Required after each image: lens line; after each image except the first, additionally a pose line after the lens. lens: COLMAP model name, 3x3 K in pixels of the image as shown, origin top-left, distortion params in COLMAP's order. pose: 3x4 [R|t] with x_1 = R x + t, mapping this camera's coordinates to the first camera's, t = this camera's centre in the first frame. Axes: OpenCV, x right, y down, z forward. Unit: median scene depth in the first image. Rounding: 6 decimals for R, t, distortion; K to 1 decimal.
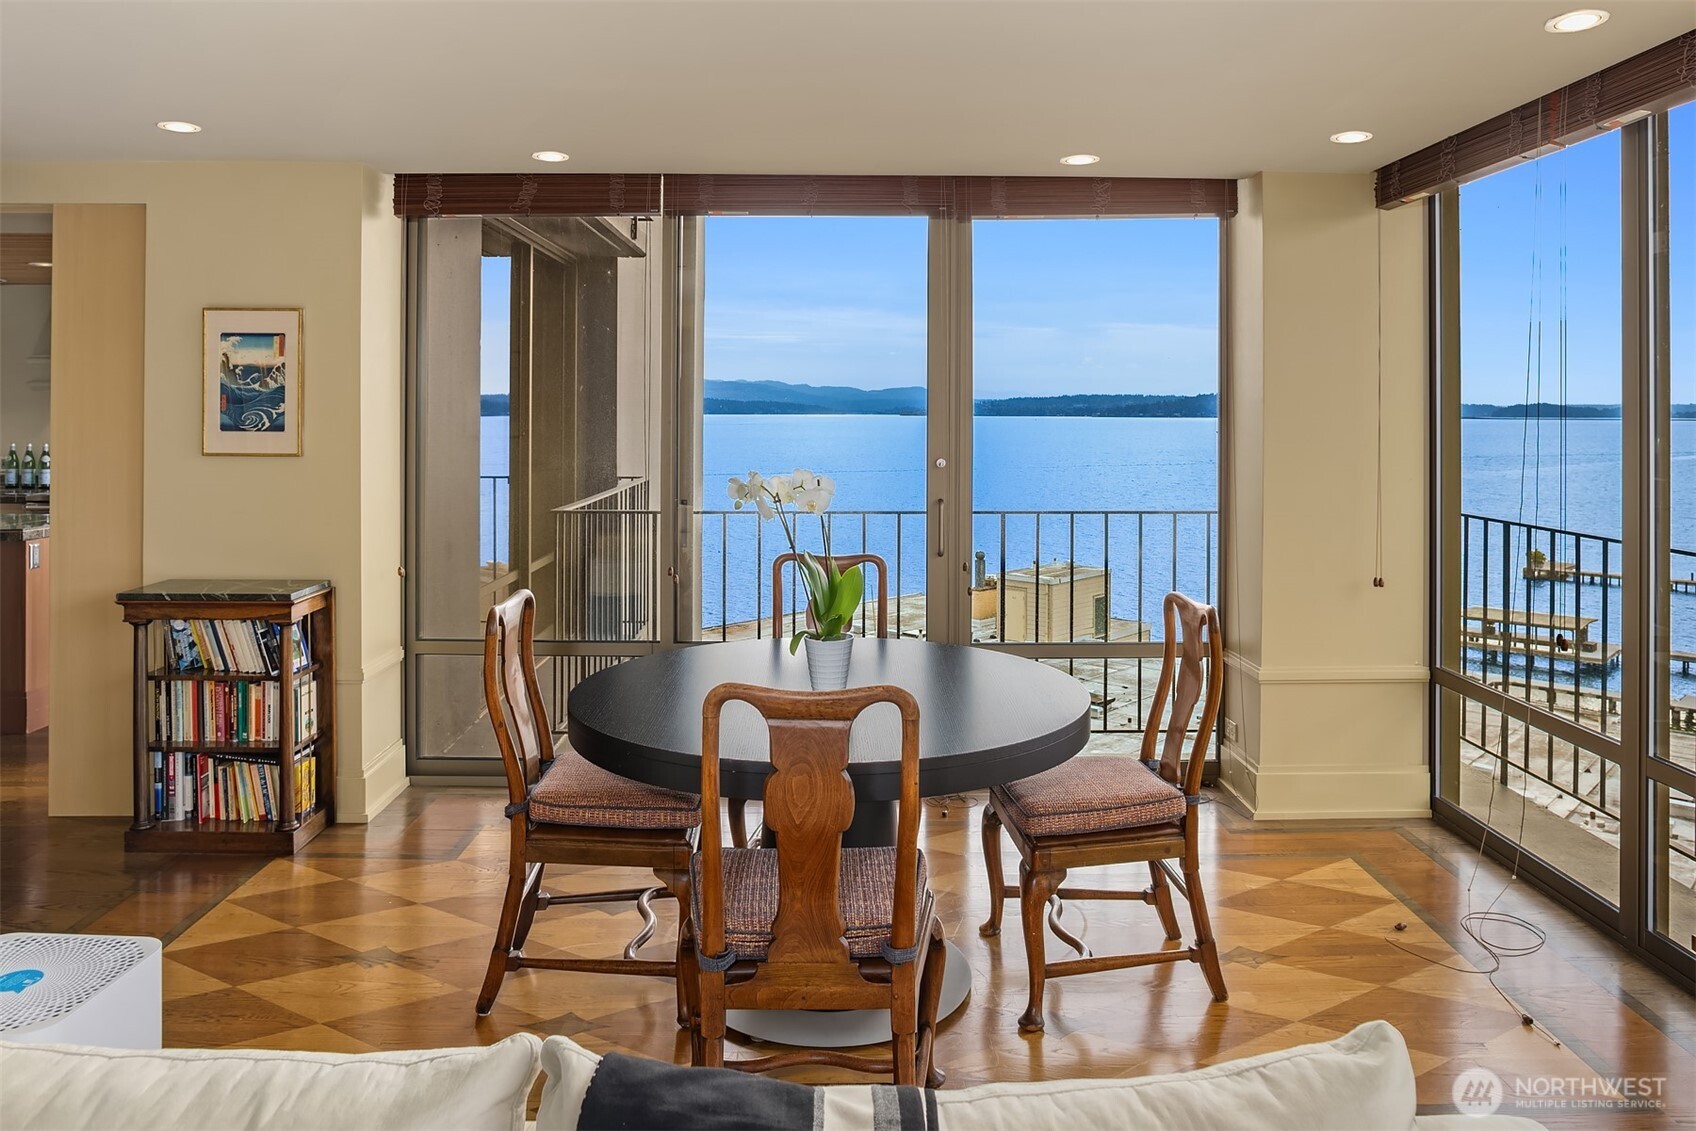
lens RADIAL K [[1165.3, 0, 827.9], [0, 1165.3, 404.7], [0, 0, 1]] dist [0.002725, -0.070703]
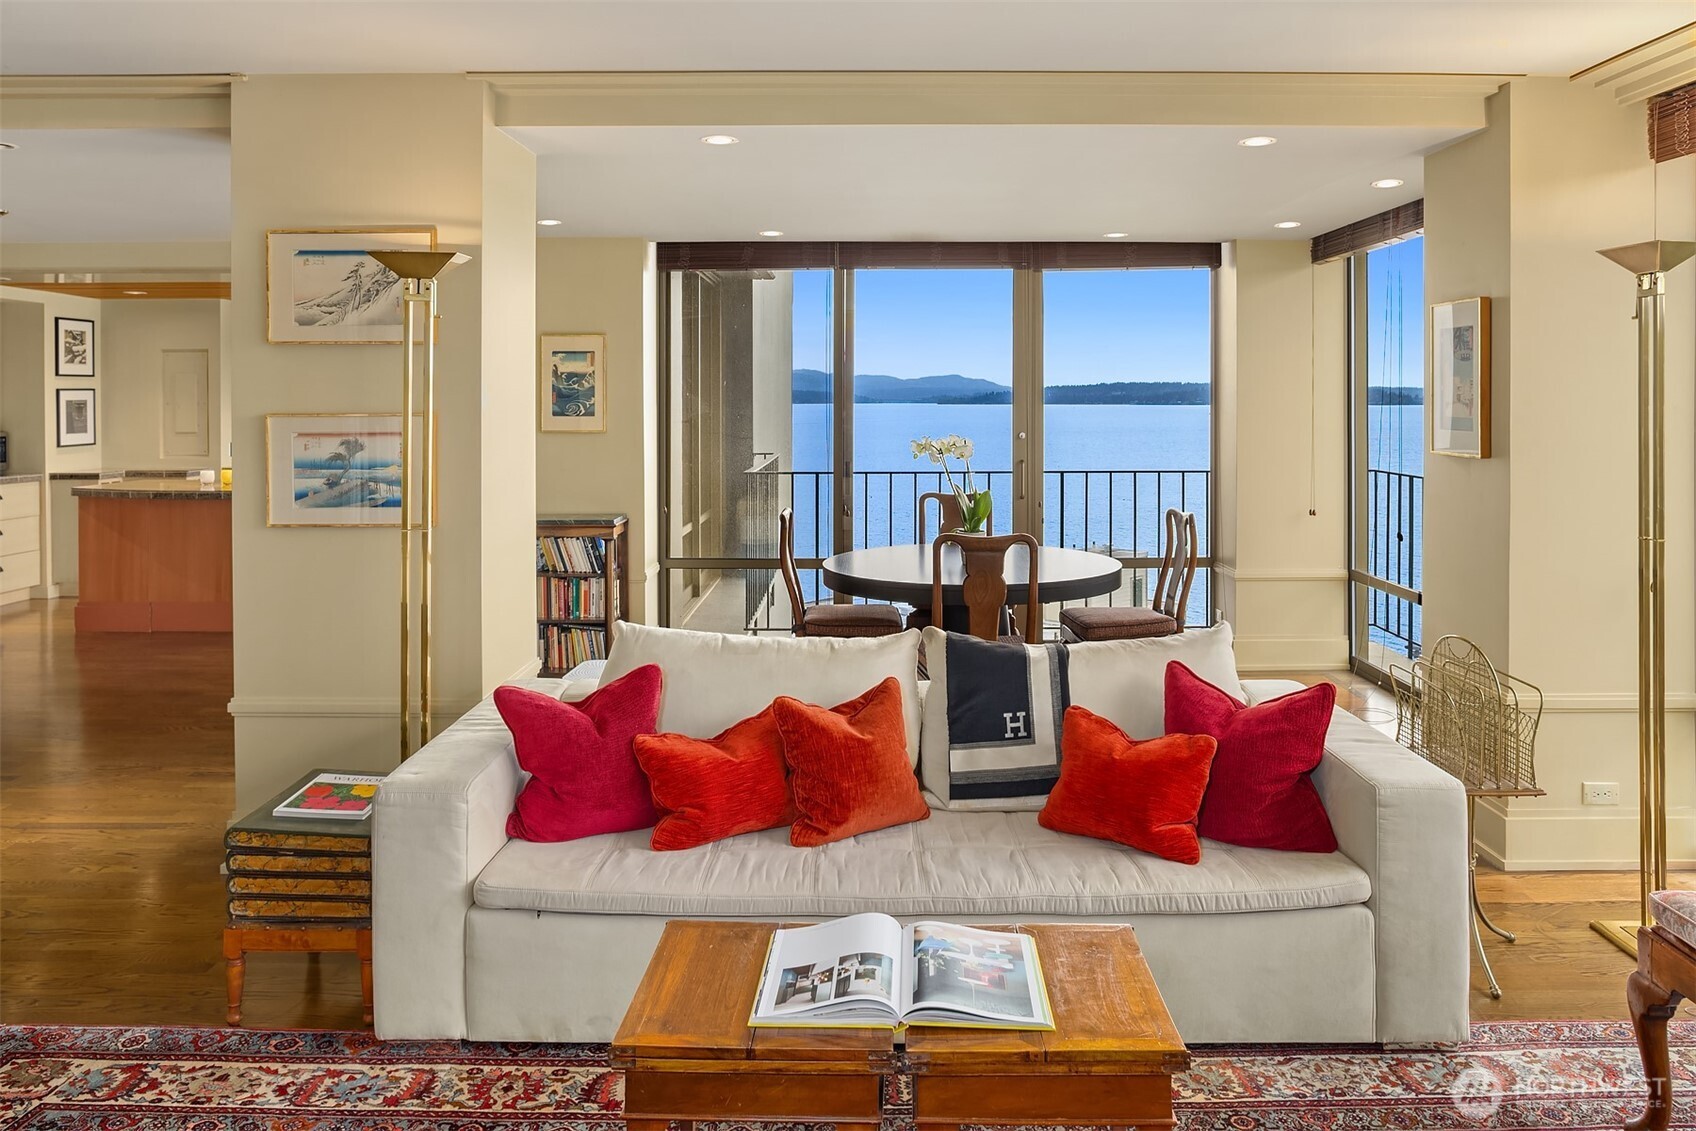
lens RADIAL K [[1183.3, 0, 906.4], [0, 1183.3, 395.0], [0, 0, 1]] dist [-0.073422, 0.029867]
pose [[0.999433, -0.004547, 0.033347, -0.105131], [0.004536, 0.999990, 0.000399, -0.003115], [-0.033348, -0.000248, 0.999444, -0.511757]]
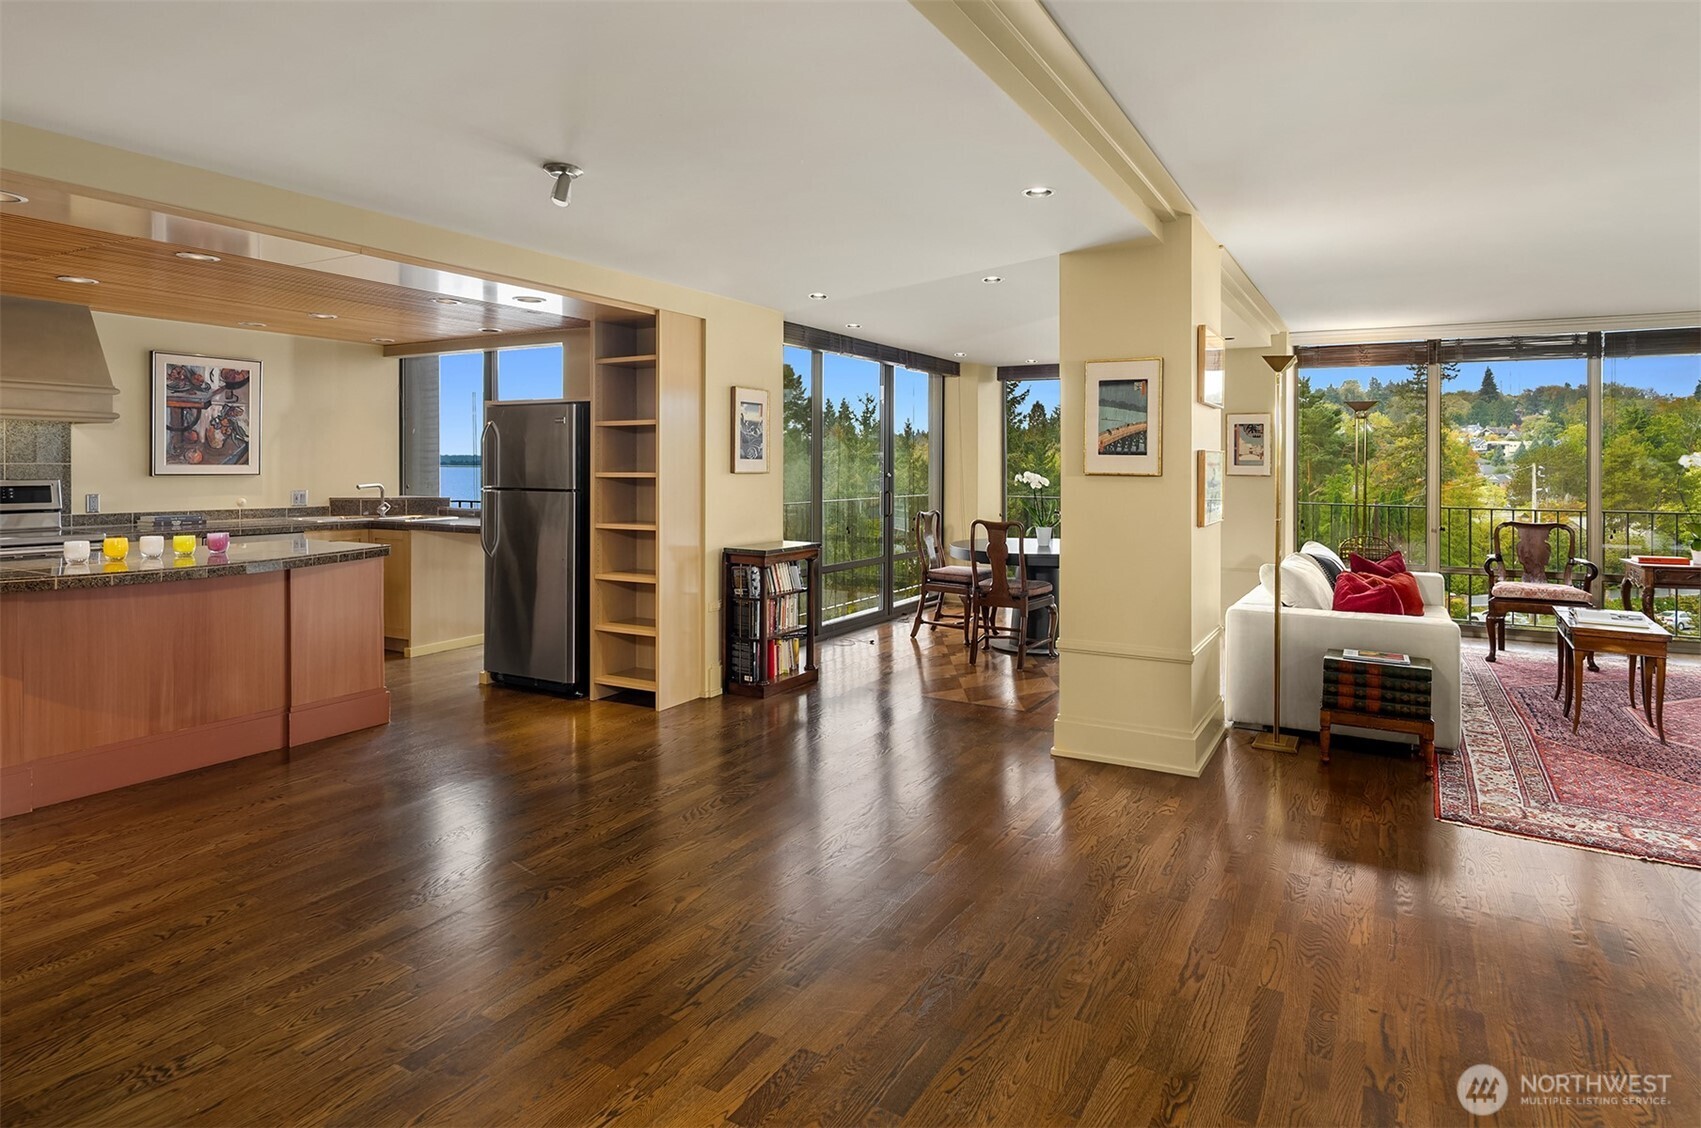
lens RADIAL K [[928.4, 0, 889.7], [0, 928.4, 475.7], [0, 0, 1]] dist [0.001818, -0.001314]
pose [[0.473000, -0.010310, 0.881002, -1.515899], [-0.009412, 0.999815, 0.016753, 0.021217], [-0.881012, -0.016216, 0.472816, 0.149843]]
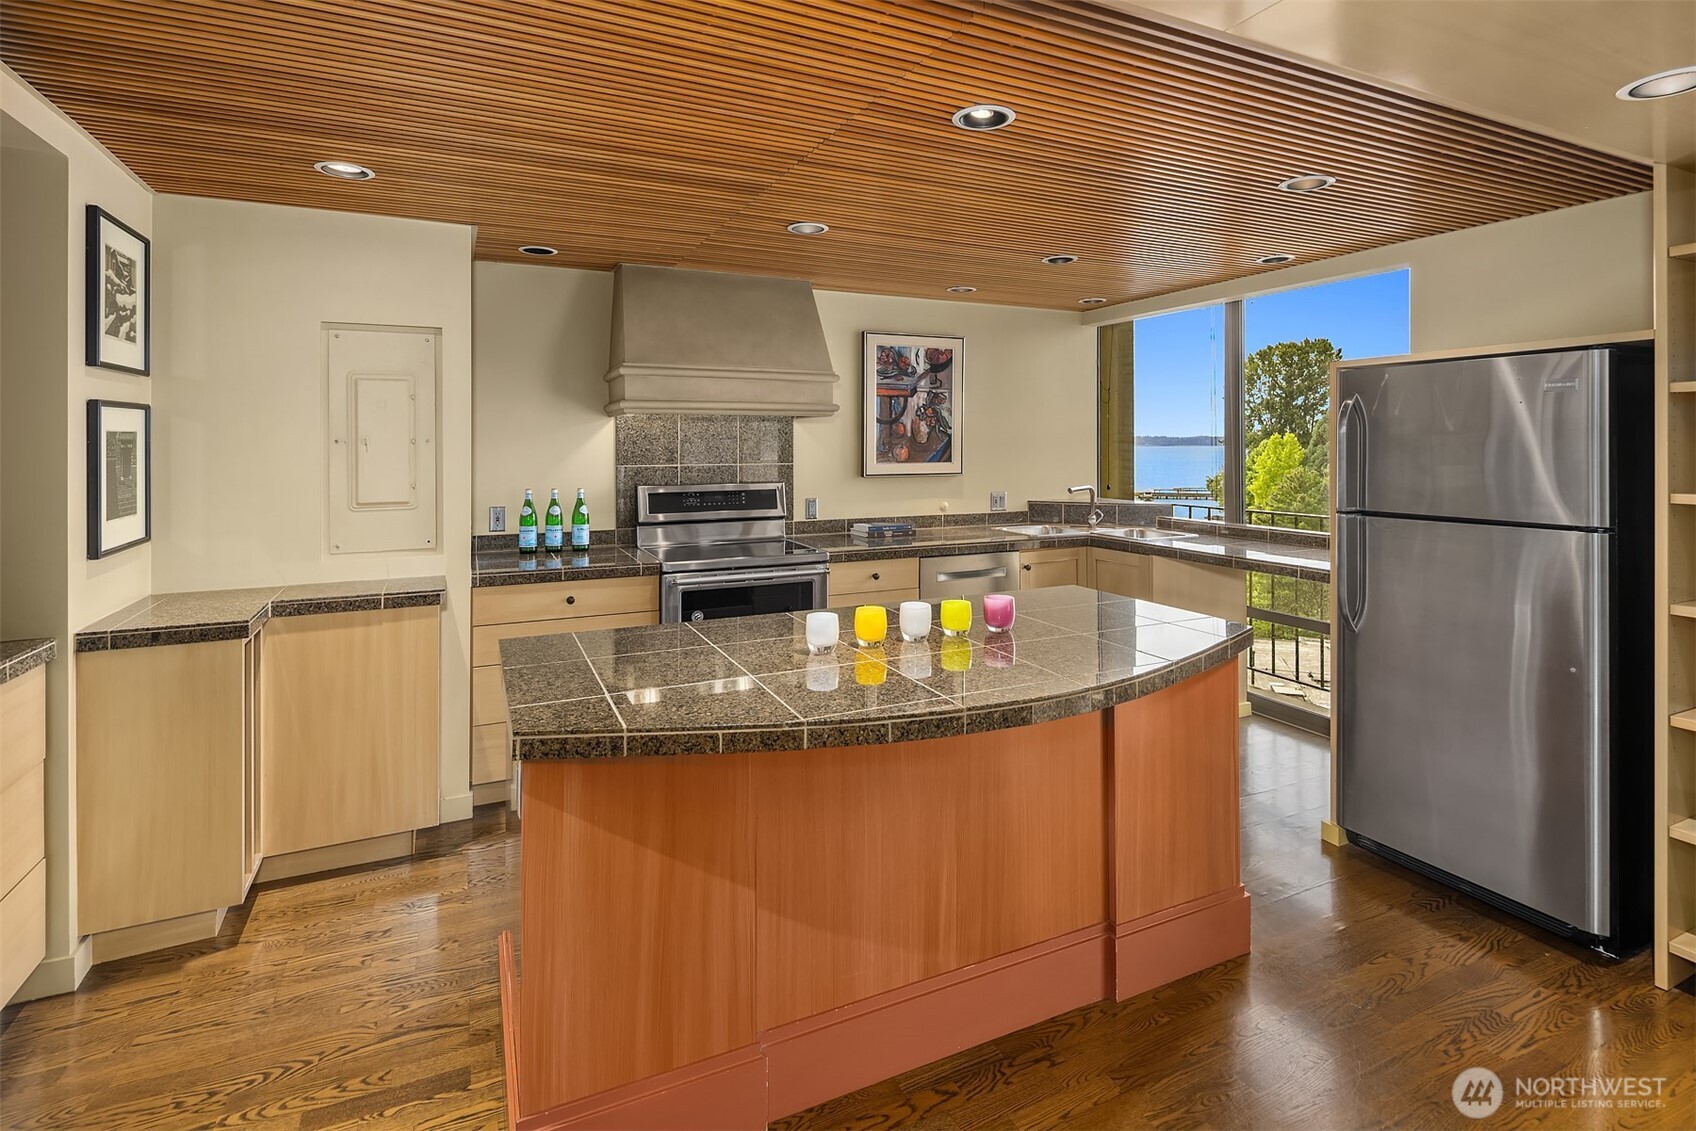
lens RADIAL K [[816.6, 0, 849.2], [0, 816.6, 434.5], [0, 0, 1]] dist [-0.002967, -0.001268]
pose [[0.901381, -0.000325, 0.433026, -1.287485], [0.001706, 0.999995, -0.002800, 0.004112], [-0.433023, 0.003262, 0.901377, 0.832505]]
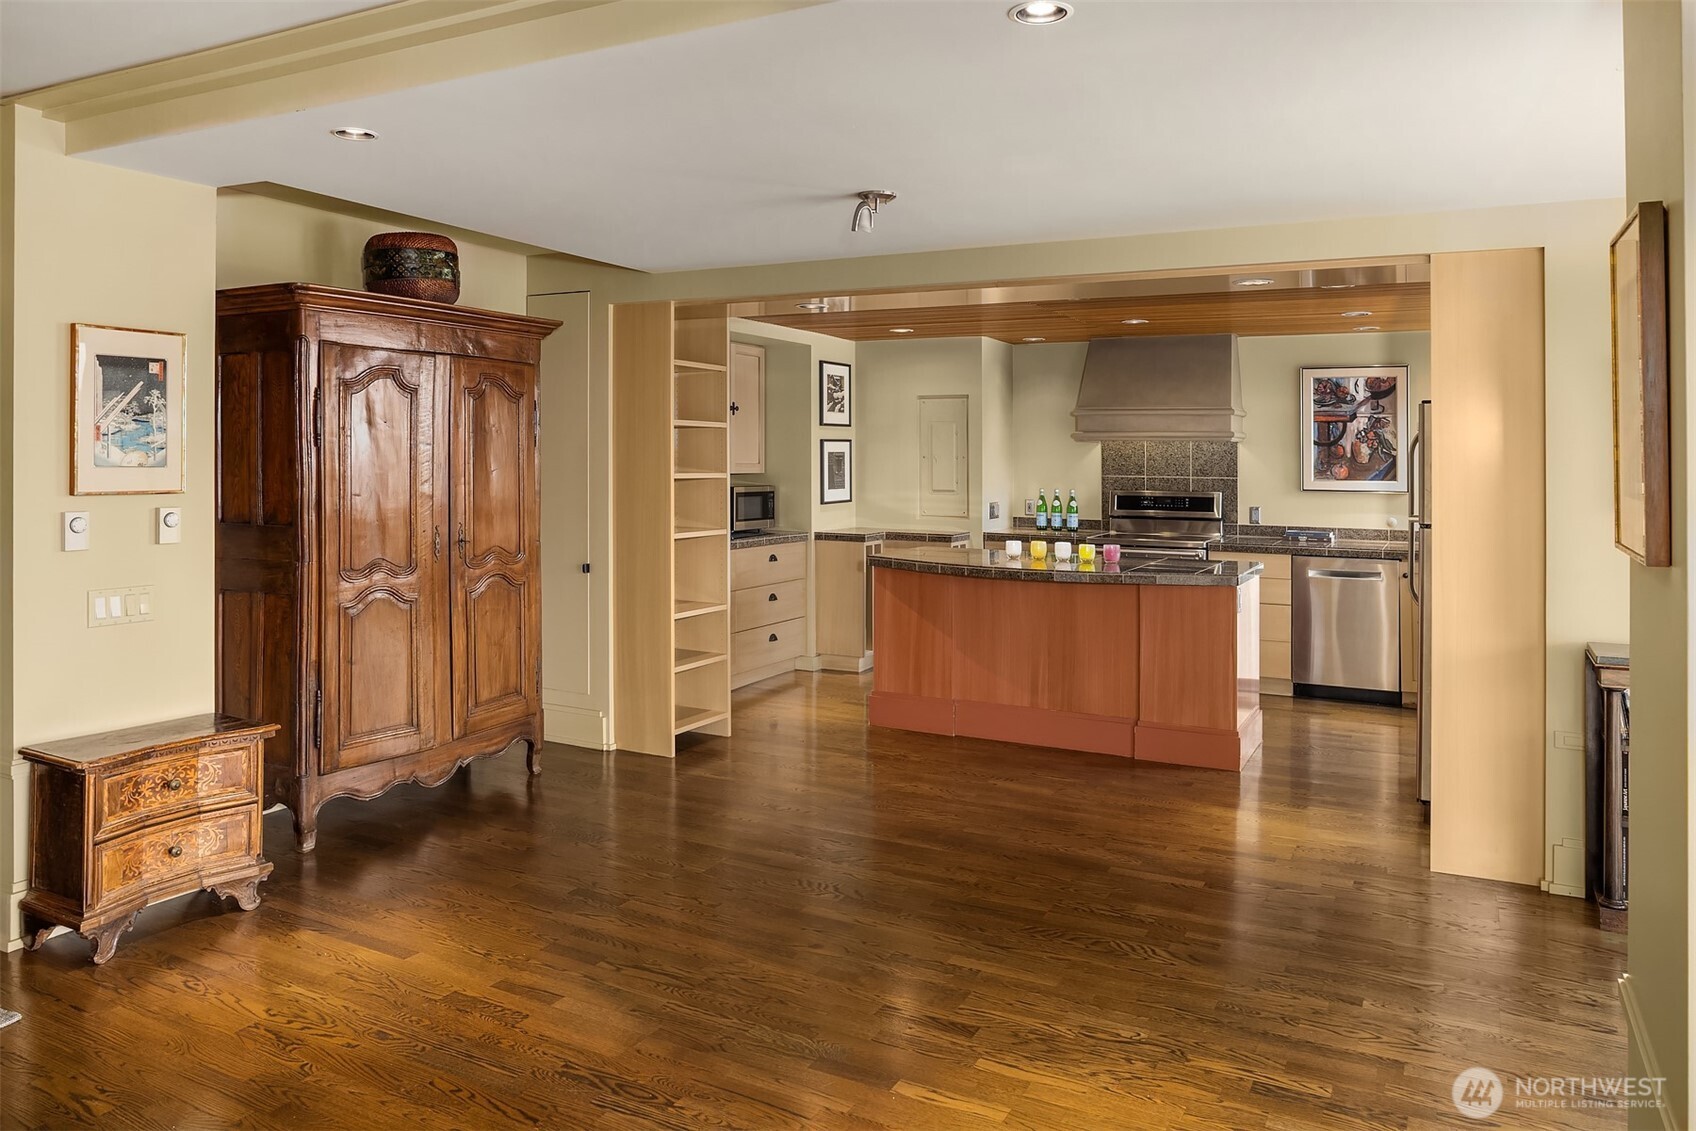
lens RADIAL K [[1179.1, 0, 842.3], [0, 1179.1, 445.9], [0, 0, 1]] dist [-0.048326, 0.039678]
pose [[0.888654, 0.002179, -0.458574, -0.626042], [-0.004733, 0.999979, -0.004421, -0.001621], [0.458554, 0.006099, 0.888645, -0.112148]]
